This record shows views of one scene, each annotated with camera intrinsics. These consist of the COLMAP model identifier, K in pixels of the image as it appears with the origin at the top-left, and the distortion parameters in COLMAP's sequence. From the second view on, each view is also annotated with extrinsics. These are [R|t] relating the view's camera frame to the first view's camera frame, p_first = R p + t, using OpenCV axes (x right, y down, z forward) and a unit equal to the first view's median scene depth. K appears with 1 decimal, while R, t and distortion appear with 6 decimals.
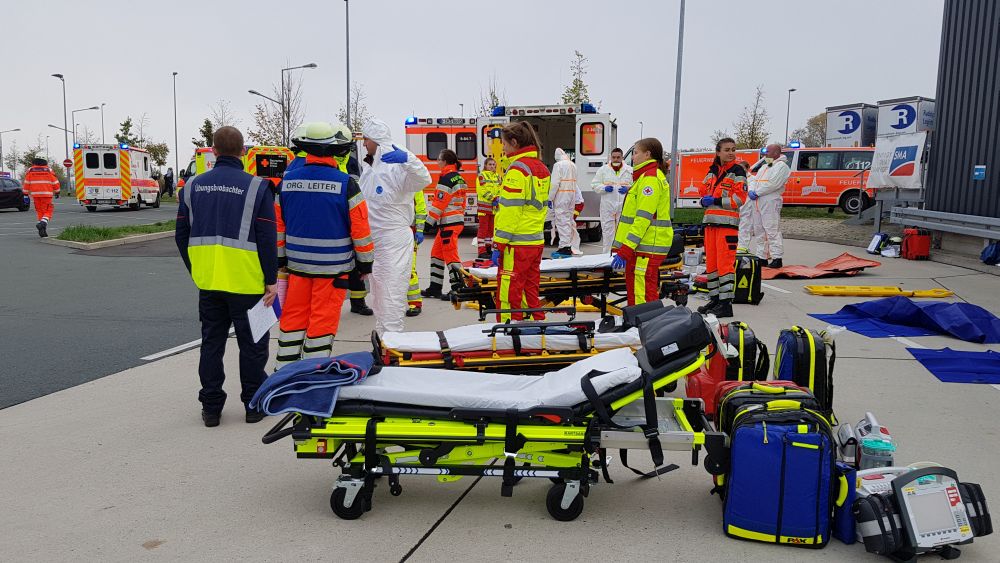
lens RADIAL K [[790.9, 0, 504.0], [0, 790.9, 280.7], [0, 0, 1]] dist [0.066645, -0.082374]
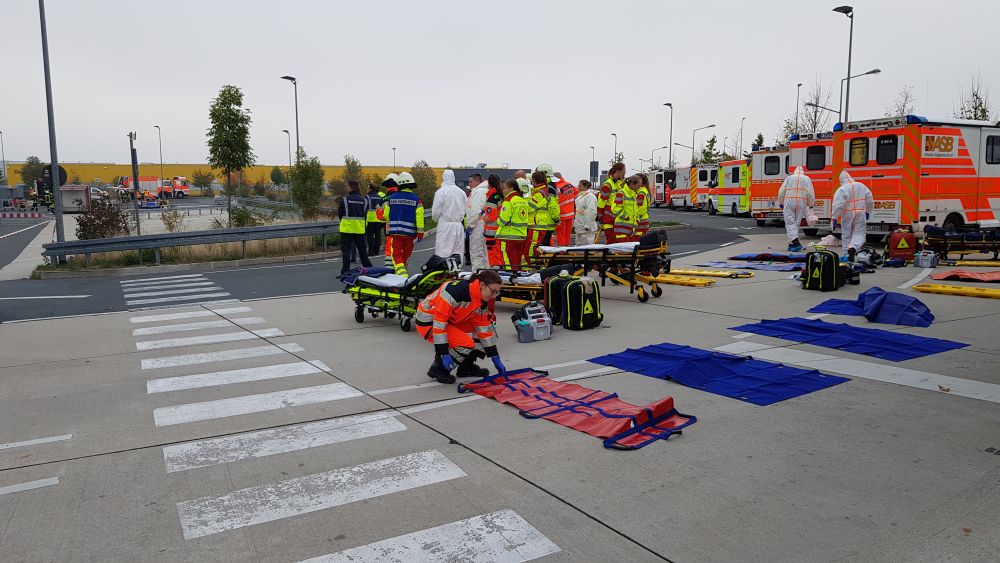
lens RADIAL K [[777.8, 0, 494.8], [0, 777.8, 287.3], [0, 0, 1]] dist [0.097167, -0.148909]
pose [[0.699790, 0.074691, -0.710433, 0.412657], [-0.070741, 0.996876, 0.035124, 0.008364], [0.710838, 0.025677, 0.702887, -0.117728]]
